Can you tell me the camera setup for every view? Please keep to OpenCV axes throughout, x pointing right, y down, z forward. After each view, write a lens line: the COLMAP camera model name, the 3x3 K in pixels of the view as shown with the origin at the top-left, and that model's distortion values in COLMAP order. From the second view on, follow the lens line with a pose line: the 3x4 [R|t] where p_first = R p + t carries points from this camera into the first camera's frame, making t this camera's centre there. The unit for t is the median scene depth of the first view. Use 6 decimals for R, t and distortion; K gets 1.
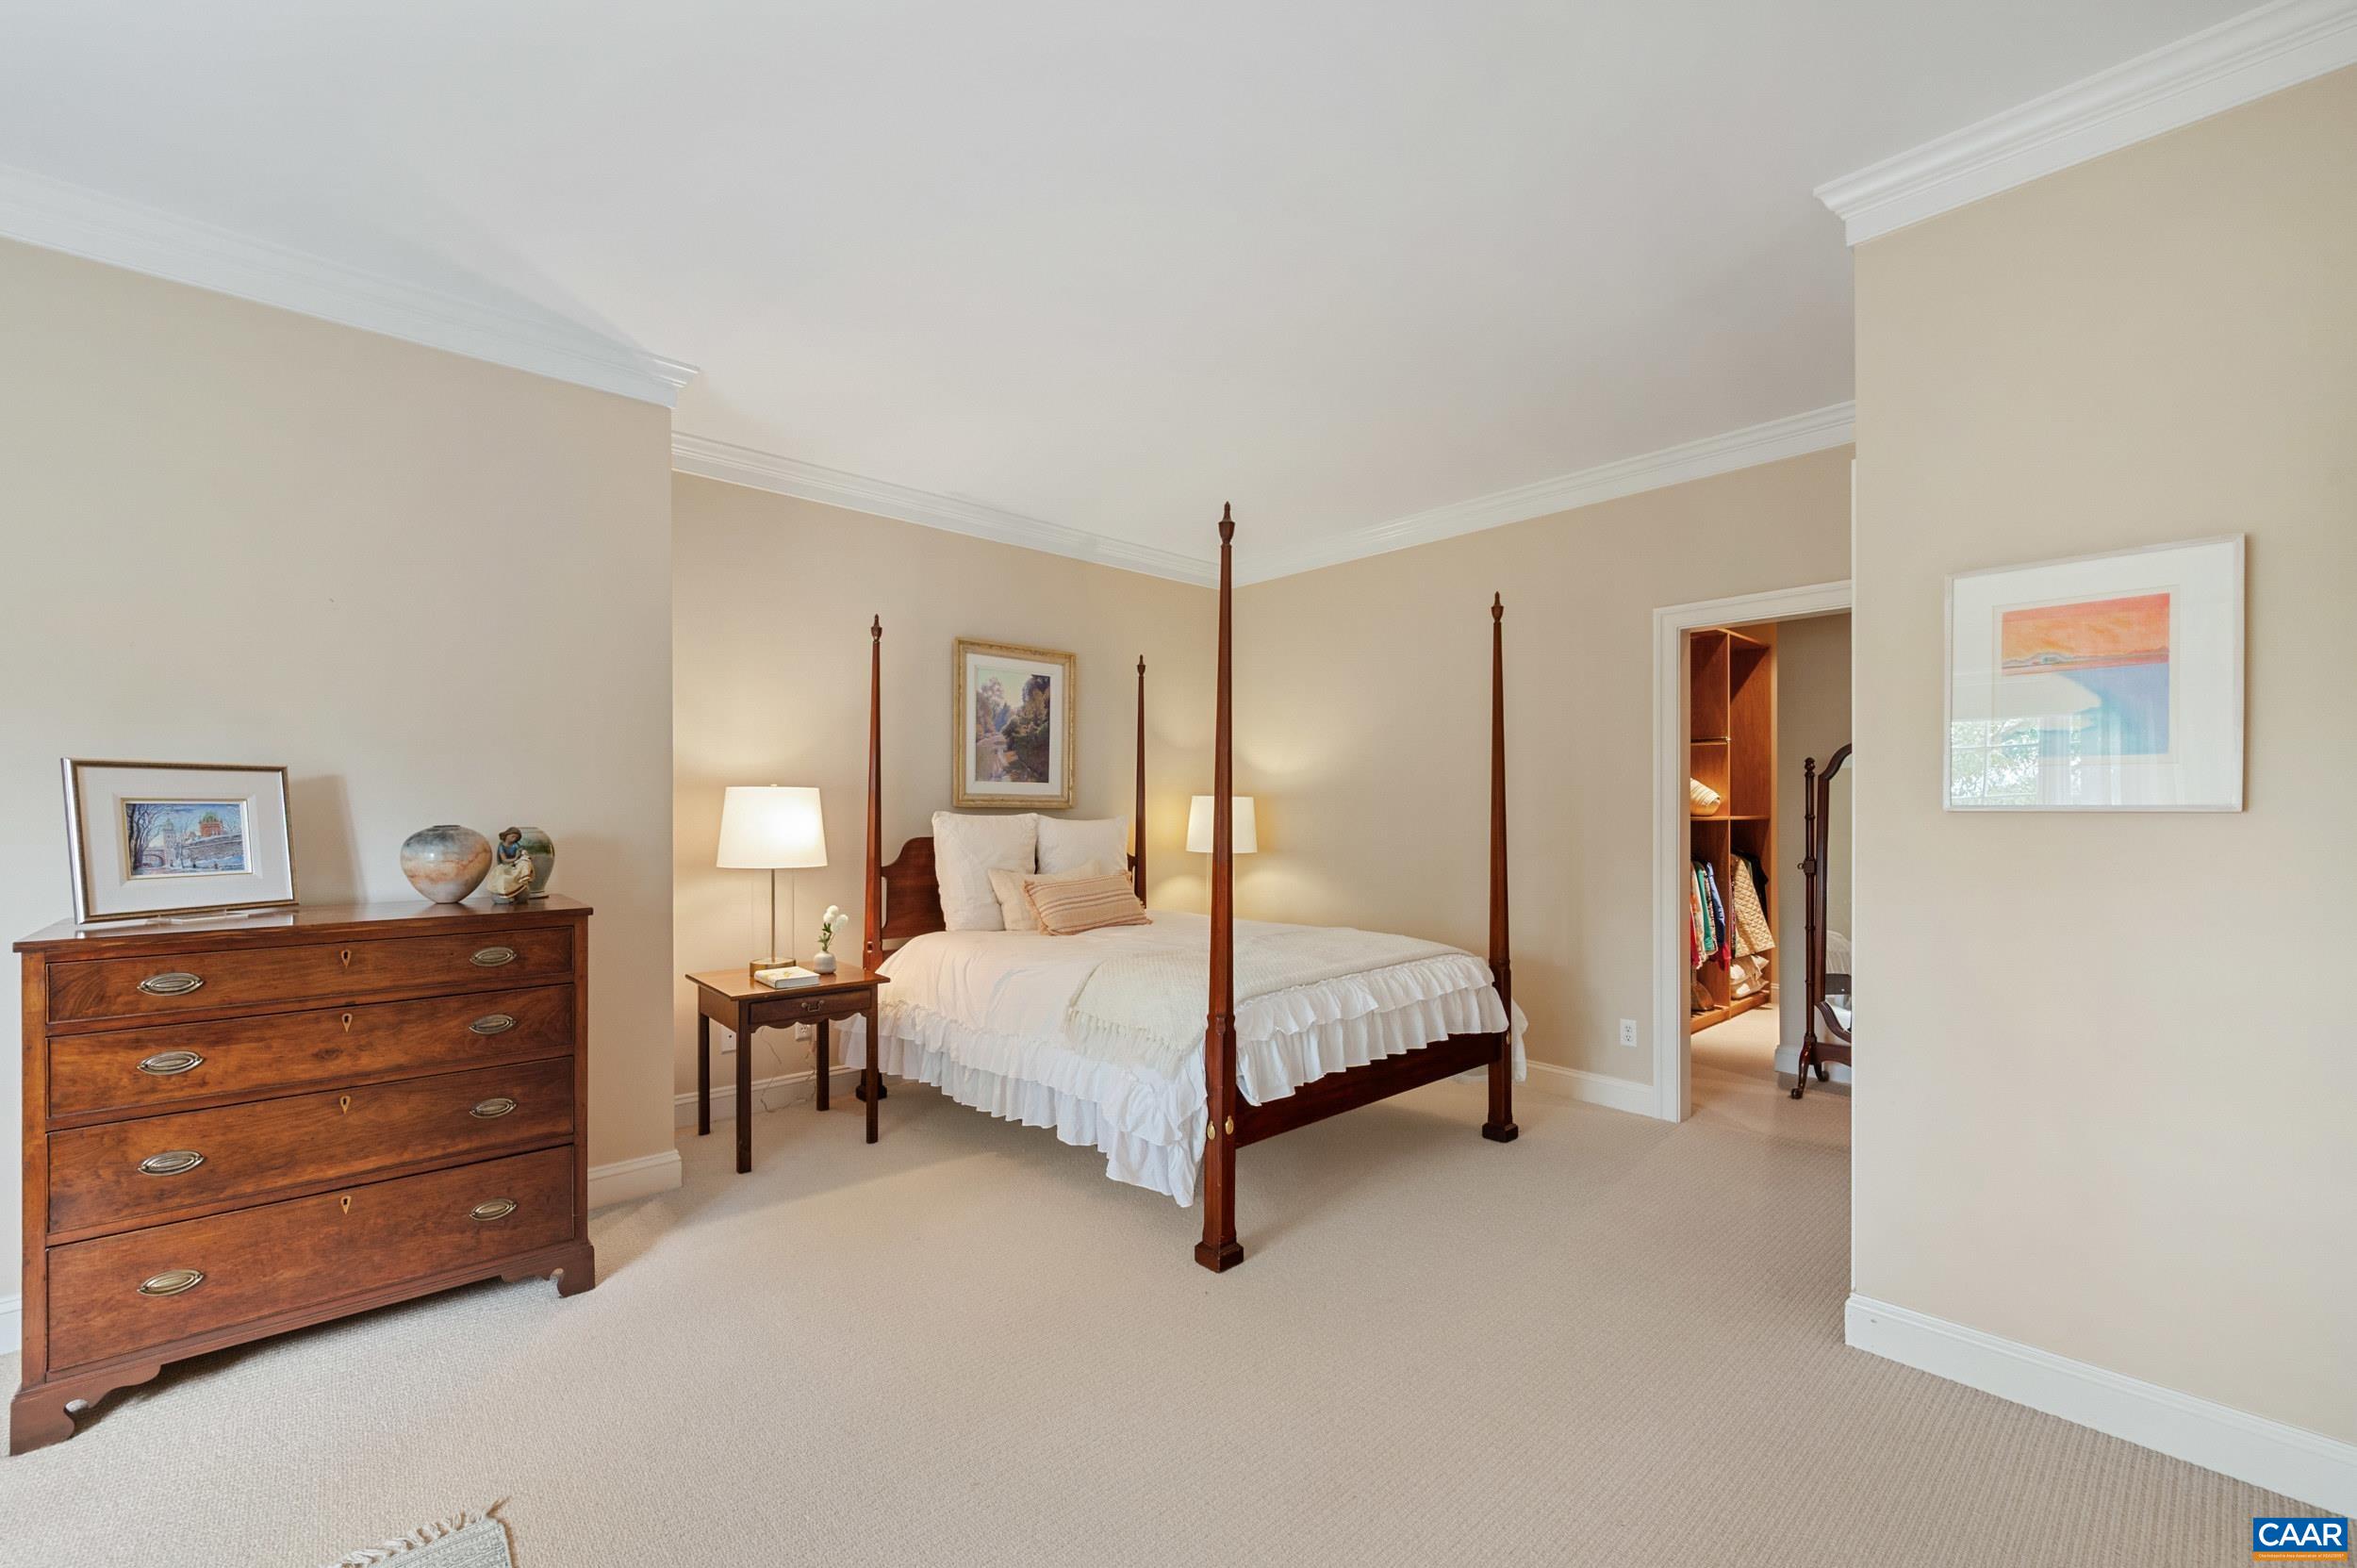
lens RADIAL K [[966.5, 0, 1180.9], [0, 966.5, 803.7], [0, 0, 1]] dist [-0.001813, 0.000231]
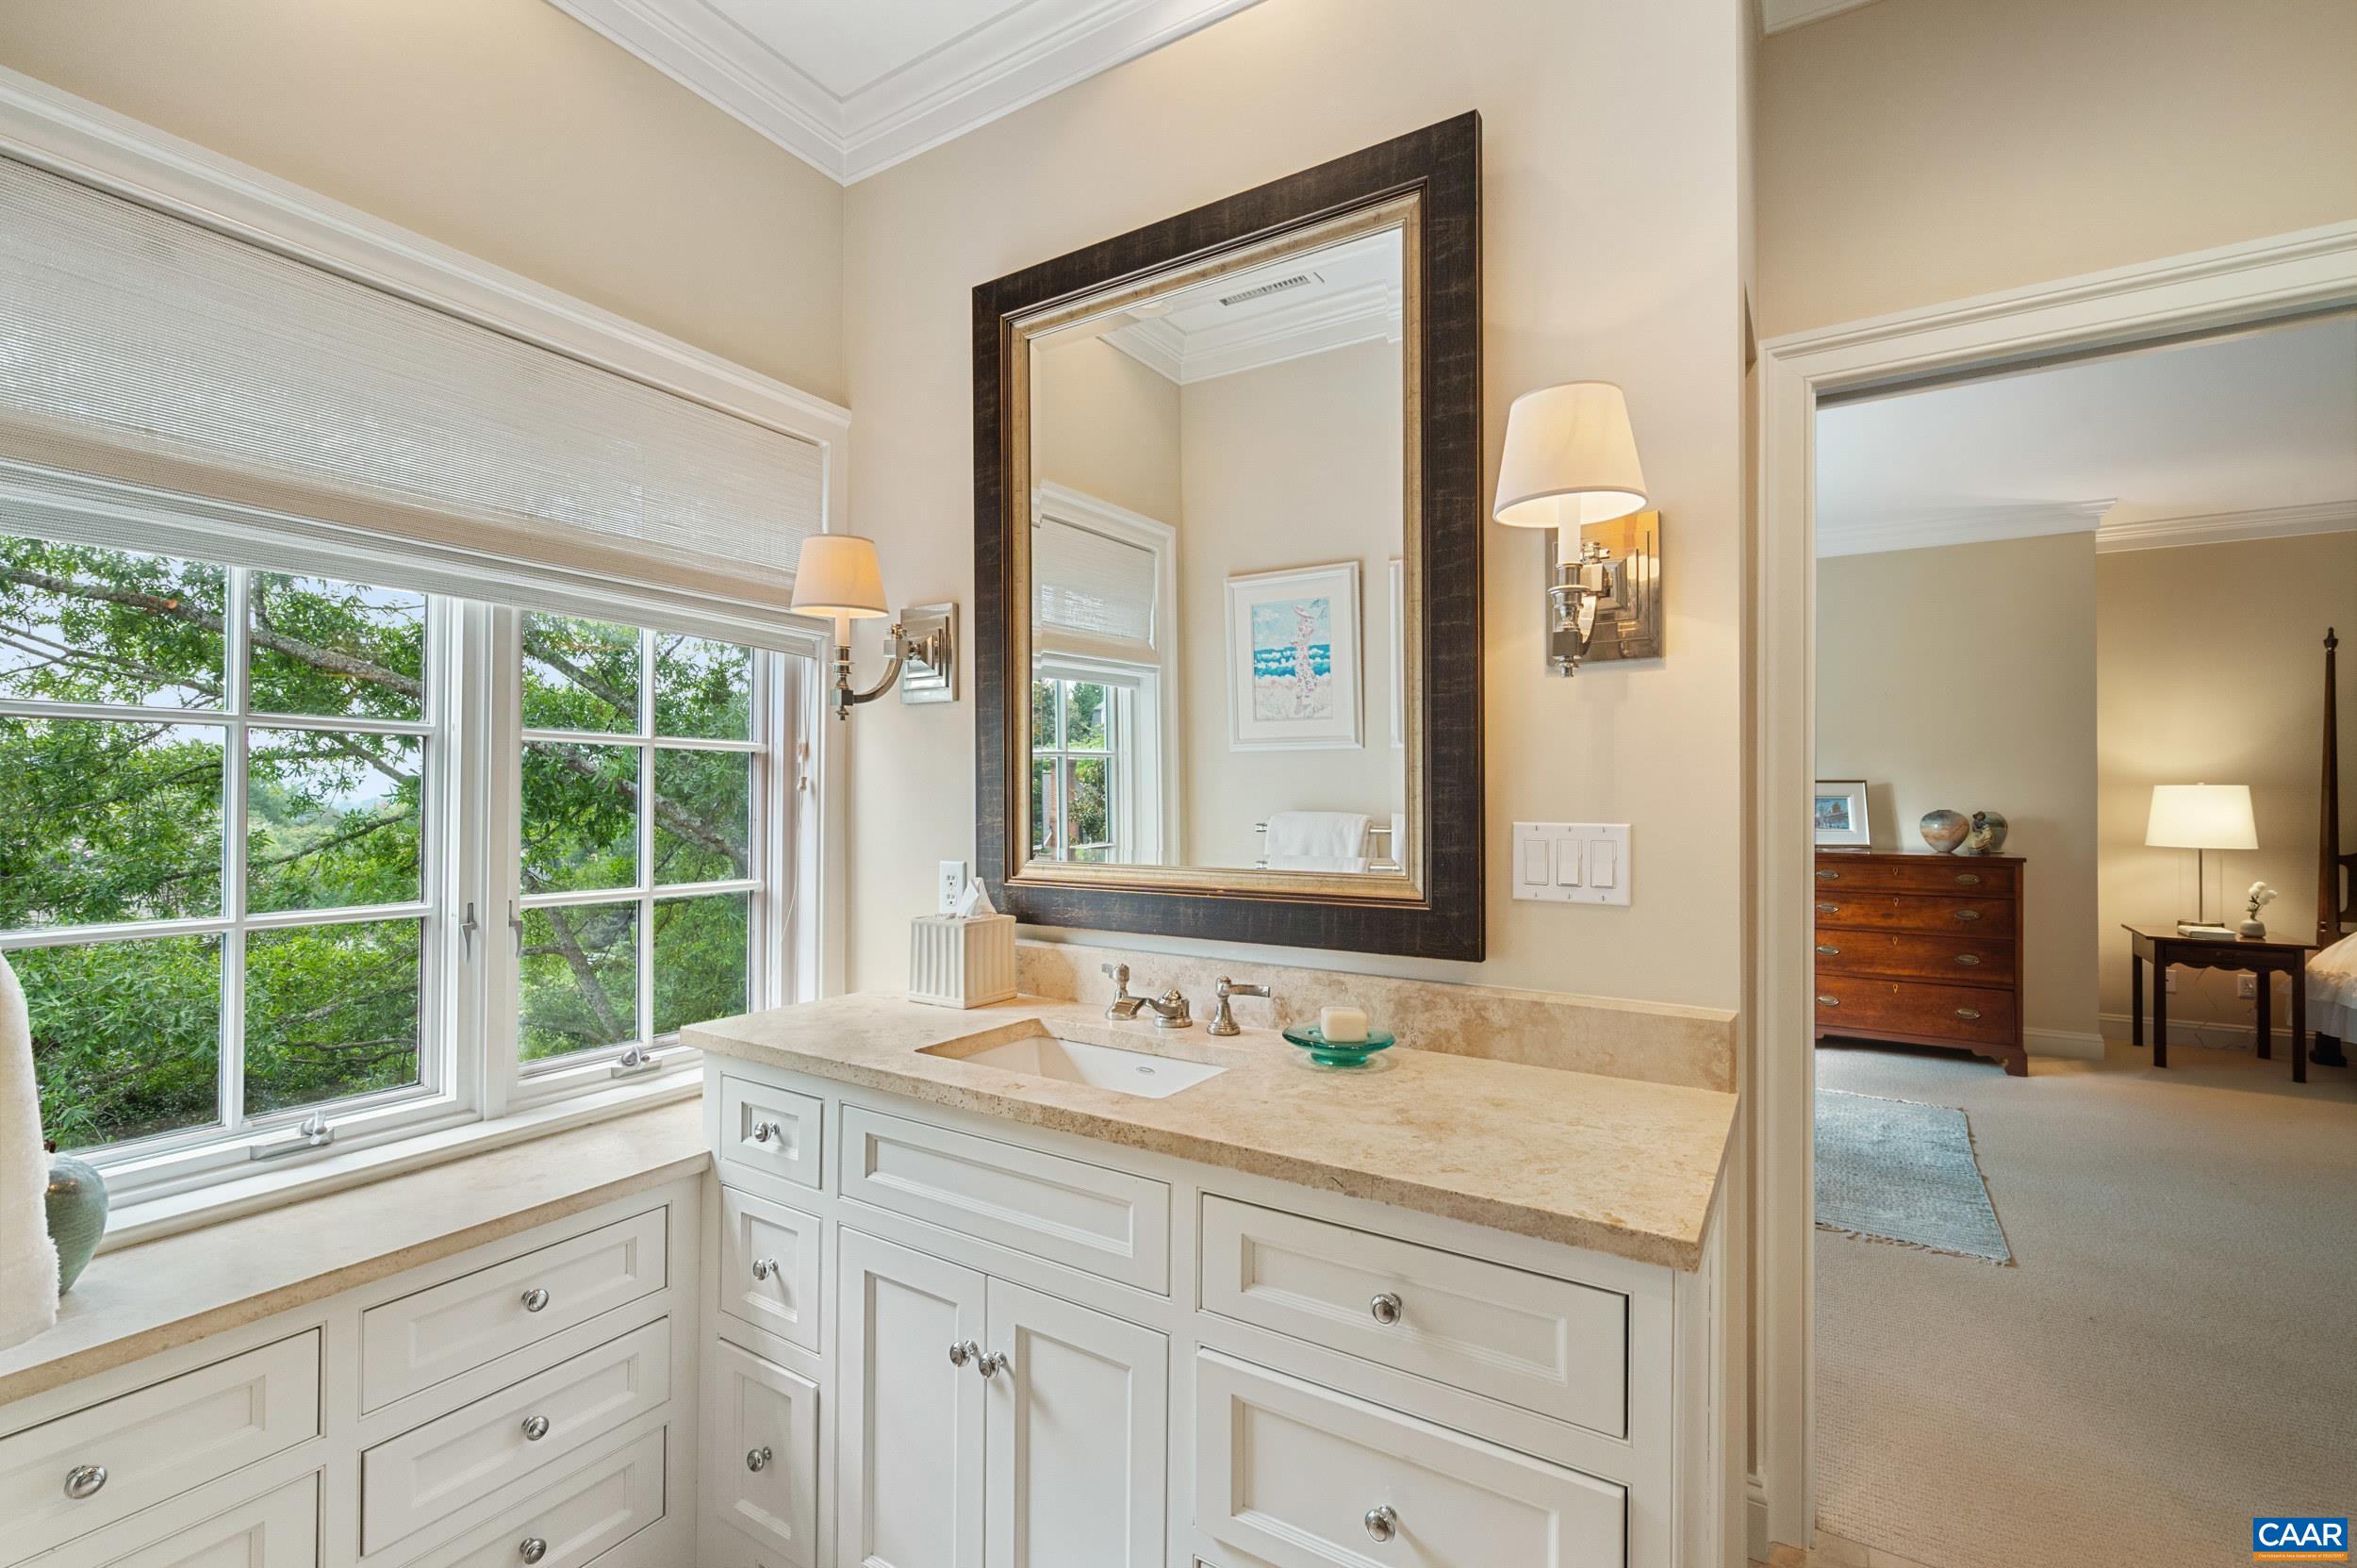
lens RADIAL K [[1044.8, 0, 1177.0], [0, 1044.8, 799.9], [0, 0, 1]] dist [-0.003580, 0.000020]
pose [[0.265034, -0.008377, -0.964203, 0.780116], [-0.003675, 0.999946, -0.009698, 0.029150], [0.964232, 0.006114, 0.264988, -0.951067]]
